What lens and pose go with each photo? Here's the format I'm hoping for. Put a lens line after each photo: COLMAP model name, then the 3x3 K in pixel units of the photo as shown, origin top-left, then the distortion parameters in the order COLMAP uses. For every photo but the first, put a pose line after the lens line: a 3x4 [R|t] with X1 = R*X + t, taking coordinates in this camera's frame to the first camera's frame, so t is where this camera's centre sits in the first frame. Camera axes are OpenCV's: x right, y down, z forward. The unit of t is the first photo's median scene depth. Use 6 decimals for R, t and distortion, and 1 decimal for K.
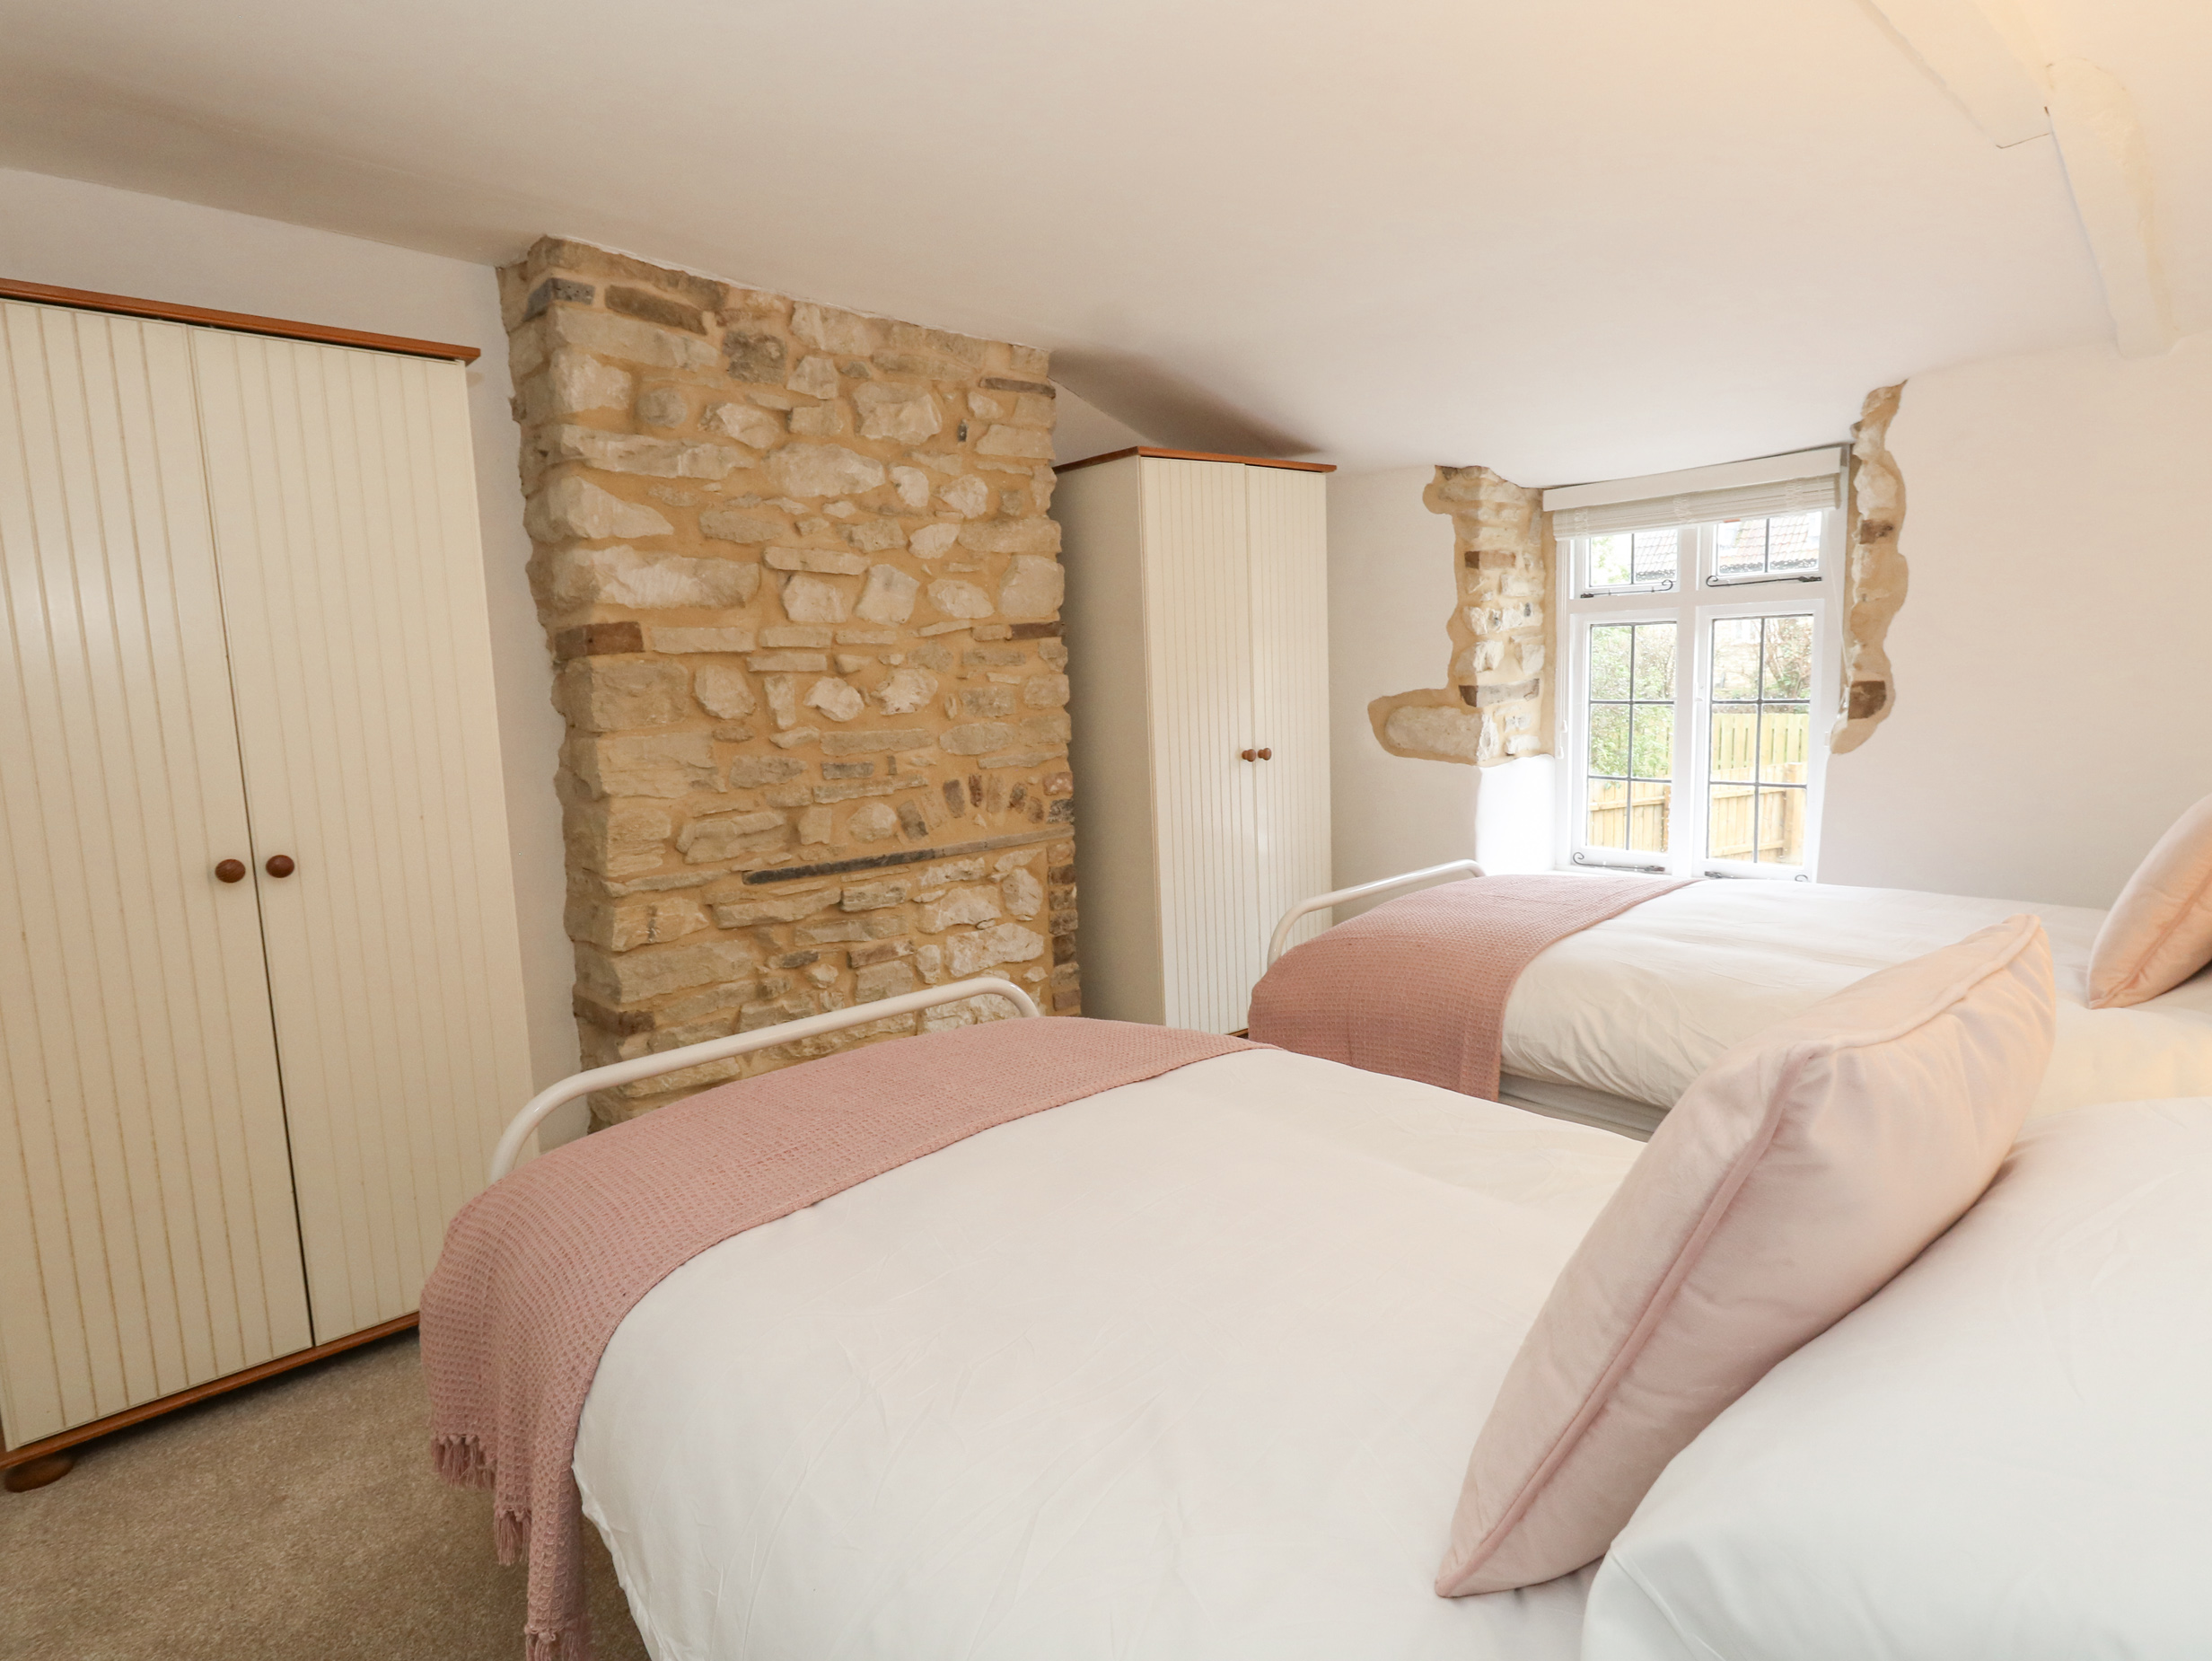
lens RADIAL K [[1146.6, 0, 1106.0], [0, 1146.6, 830.5], [0, 0, 1]] dist [-0.001680, 0.000106]
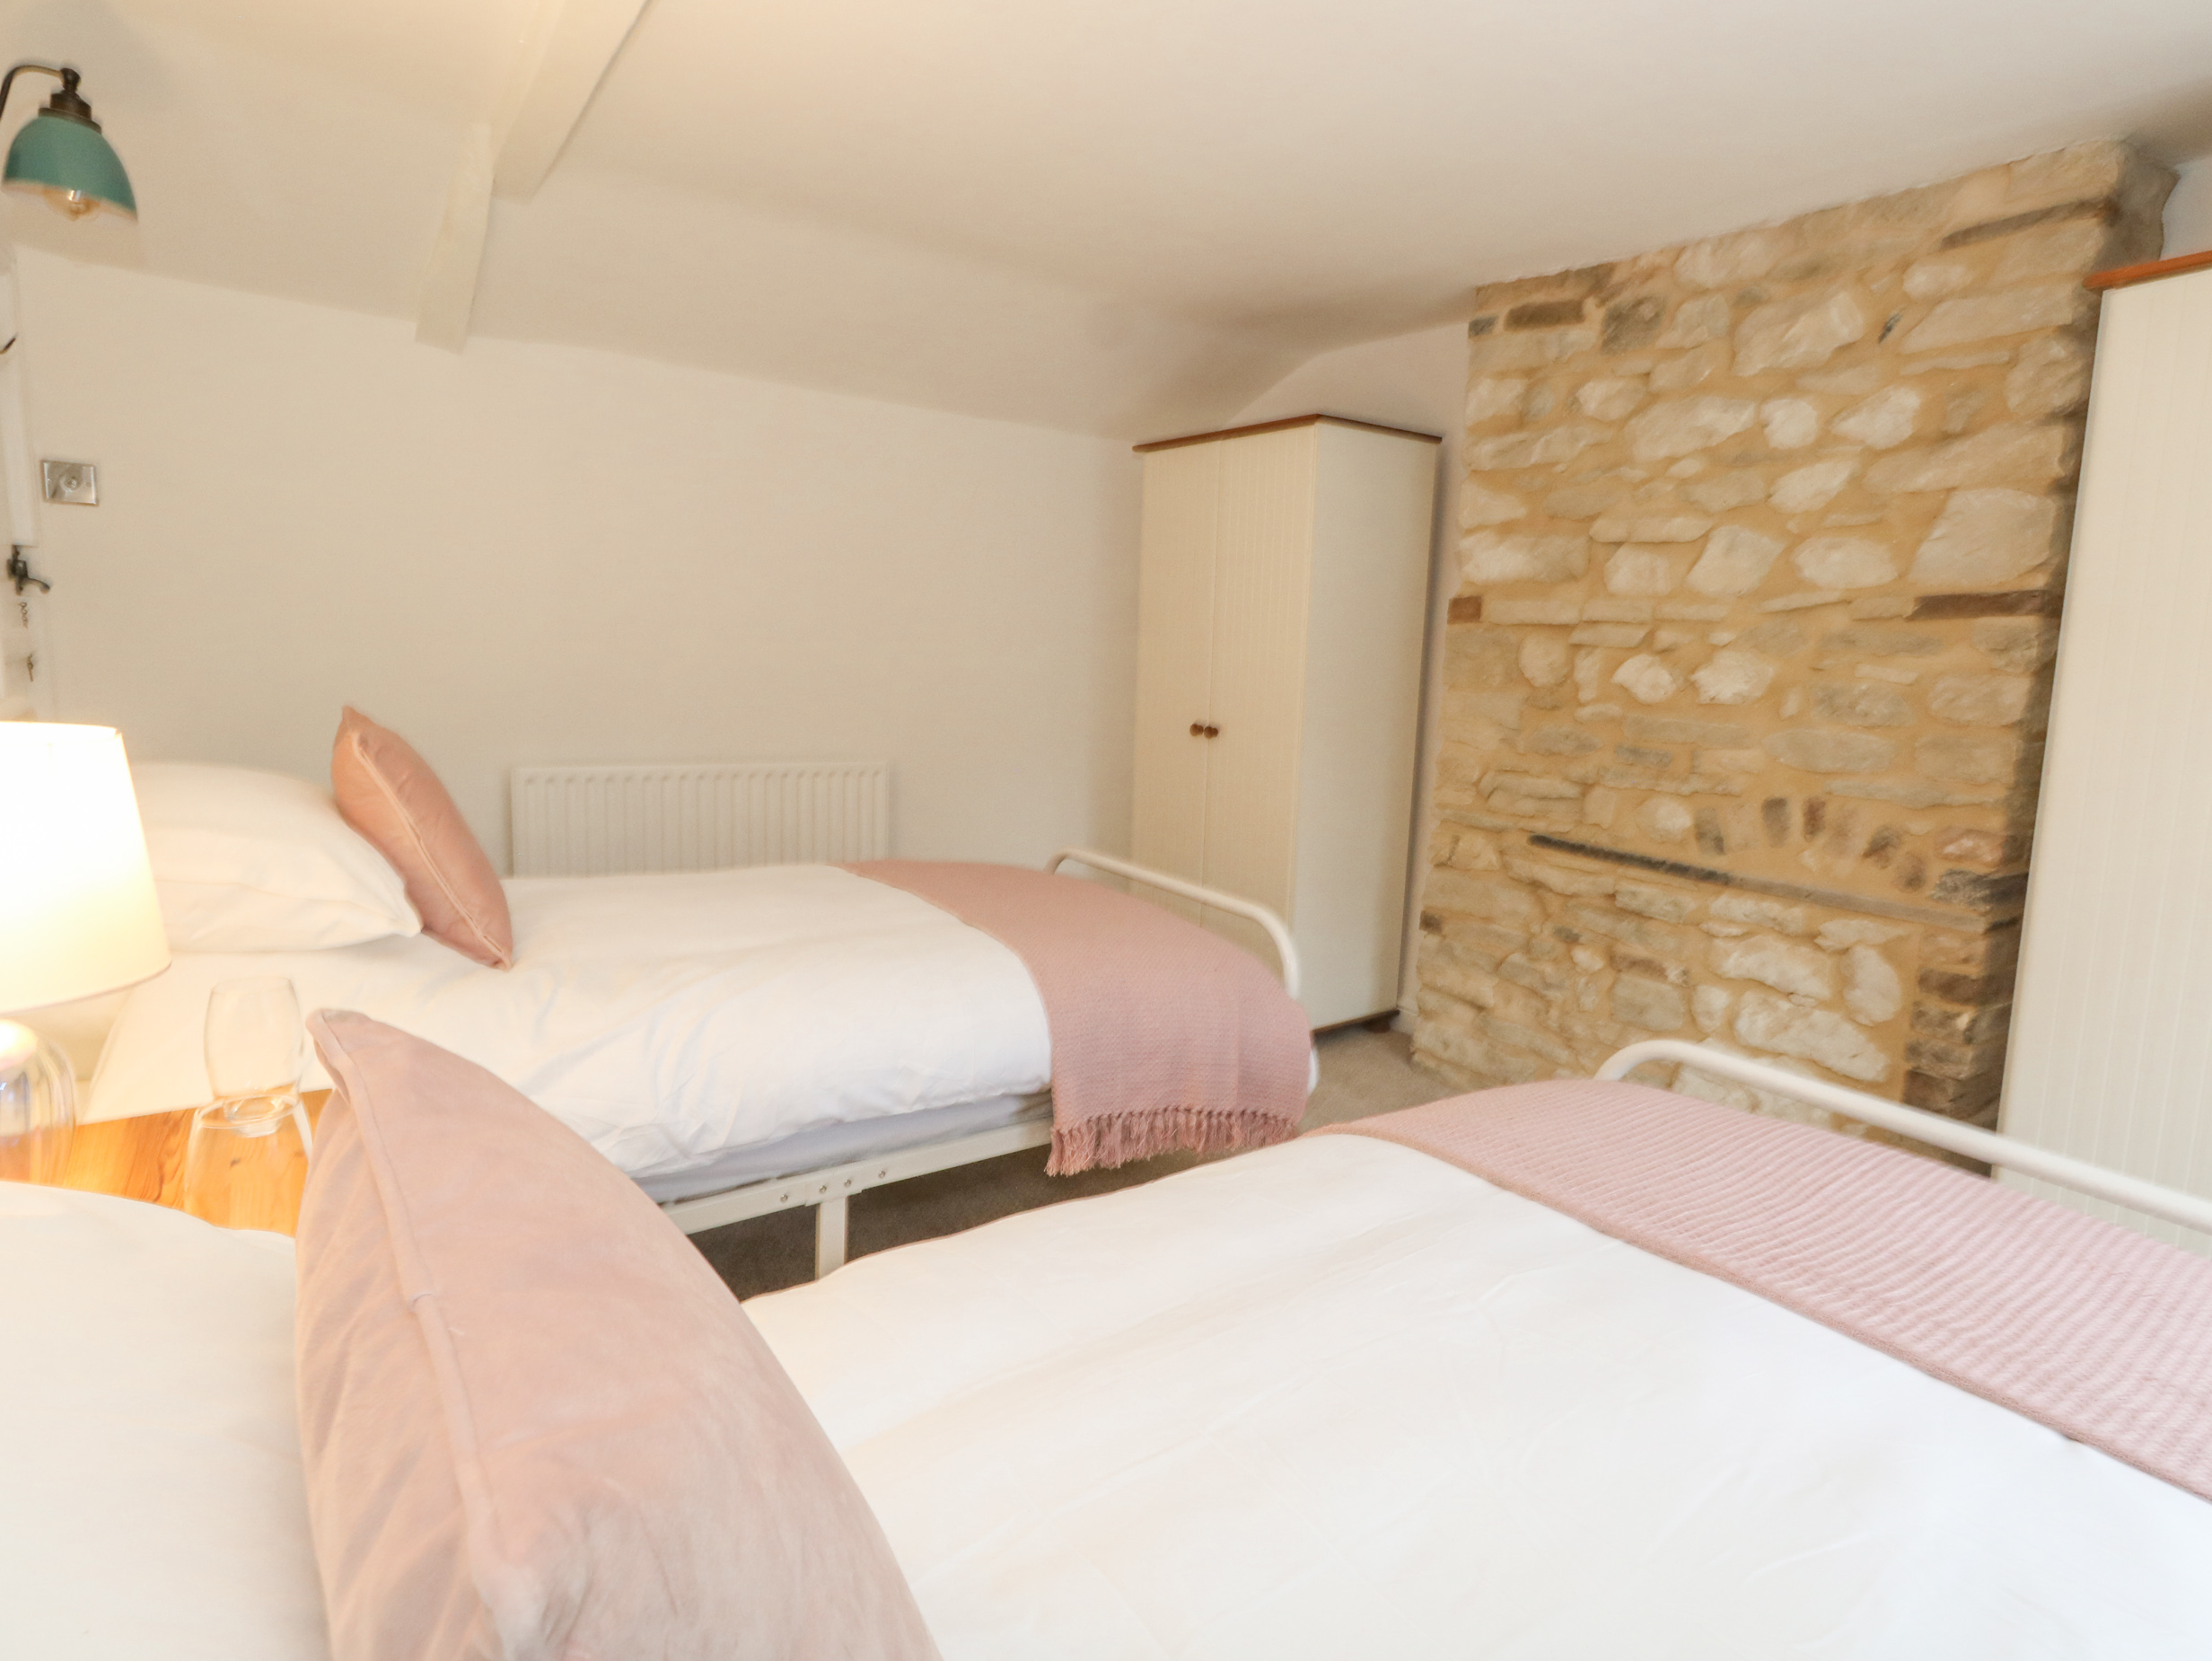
lens RADIAL K [[1146.6, 0, 1106.0], [0, 1146.6, 830.5], [0, 0, 1]] dist [-0.001680, 0.000106]
pose [[-0.117432, 0.194190, -0.973910, 0.720654], [-0.172085, 0.961880, 0.212541, -0.115116], [0.978057, 0.192555, -0.079539, 0.656875]]
